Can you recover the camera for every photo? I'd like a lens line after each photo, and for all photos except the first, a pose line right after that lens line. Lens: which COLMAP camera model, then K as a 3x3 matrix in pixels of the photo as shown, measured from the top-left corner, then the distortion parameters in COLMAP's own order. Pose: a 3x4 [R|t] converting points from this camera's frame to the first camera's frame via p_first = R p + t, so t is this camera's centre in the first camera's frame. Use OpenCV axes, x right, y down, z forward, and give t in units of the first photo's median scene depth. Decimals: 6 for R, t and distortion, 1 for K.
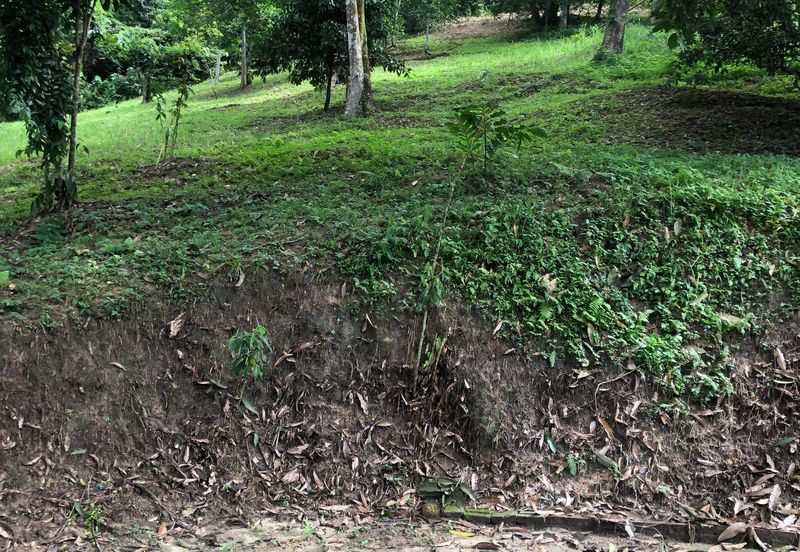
lens RADIAL K [[835.1, 0, 400.0], [0, 835.1, 276.0], [0, 0, 1]] dist [0.107017, -0.259427]
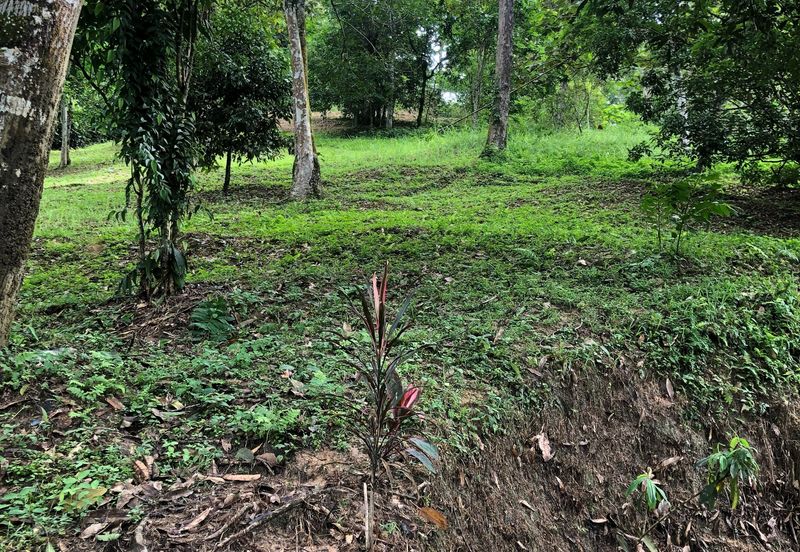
lens RADIAL K [[835.1, 0, 400.0], [0, 835.1, 276.0], [0, 0, 1]] dist [0.107017, -0.259427]
pose [[0.957830, 0.012518, 0.287061, -0.215252], [0.020490, 0.993532, -0.111690, -0.002235], [-0.286603, 0.112862, 0.951378, 0.115367]]
